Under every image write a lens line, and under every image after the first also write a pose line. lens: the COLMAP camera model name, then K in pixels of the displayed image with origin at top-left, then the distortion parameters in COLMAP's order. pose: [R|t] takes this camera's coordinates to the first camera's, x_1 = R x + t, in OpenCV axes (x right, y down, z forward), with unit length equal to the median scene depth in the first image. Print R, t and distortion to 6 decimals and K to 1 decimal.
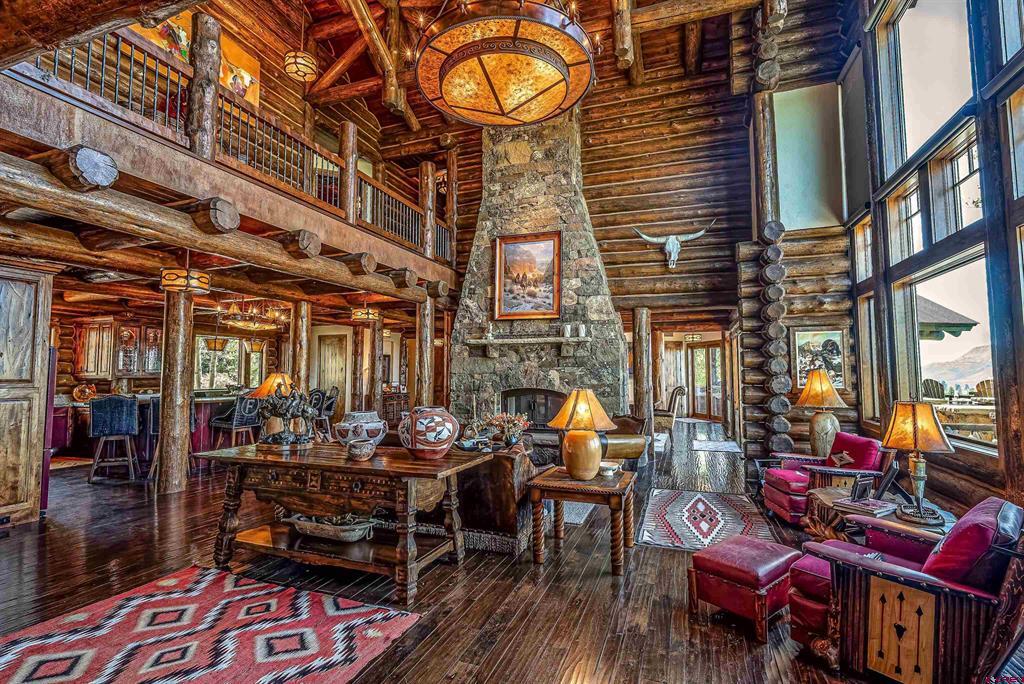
lens RADIAL K [[502.0, 0, 504.4], [0, 502.0, 339.2], [0, 0, 1]] dist [-0.004184, -0.002804]
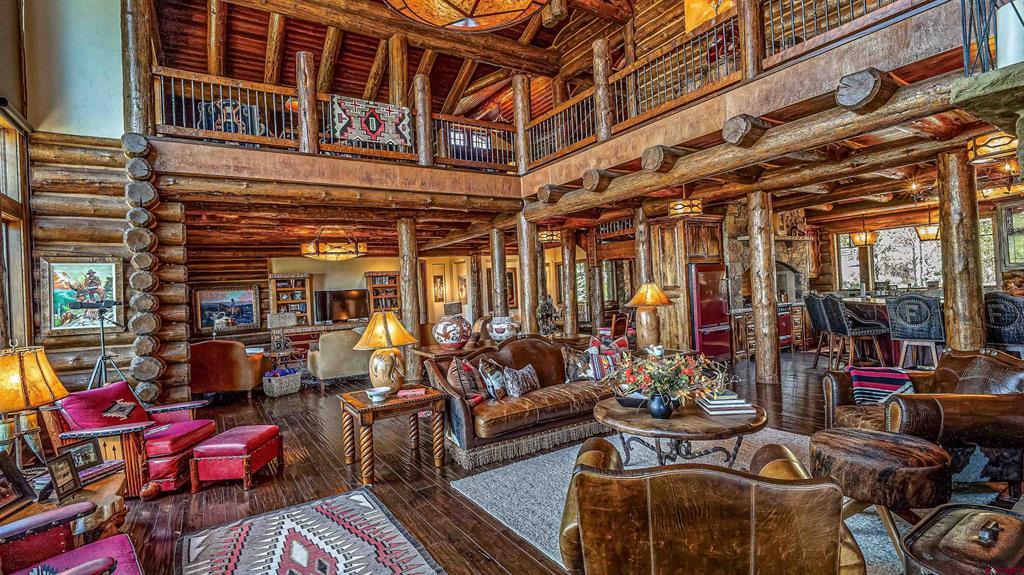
lens RADIAL K [[478.8, 0, 510.4], [0, 478.8, 288.1], [0, 0, 1]] dist [-0.004954, -0.000378]
pose [[-0.606133, 0.040413, -0.794336, 0.712132], [0.109670, 0.993415, -0.033144, 0.100955], [0.787766, -0.107204, -0.606574, 1.635879]]
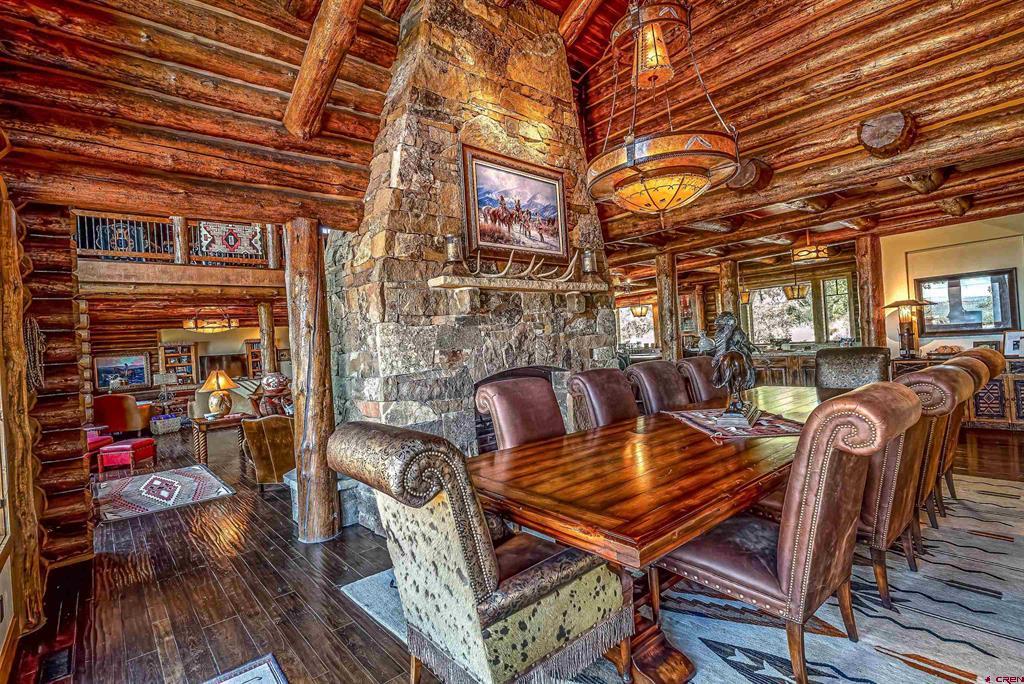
lens RADIAL K [[502.0, 0, 528.4], [0, 502.0, 342.1], [0, 0, 1]] dist [-0.004184, -0.002804]
pose [[-0.483001, 0.043340, -0.874547, 0.995703], [0.125496, 0.991889, -0.020155, 0.143106], [0.866580, -0.119487, -0.484522, 2.355112]]
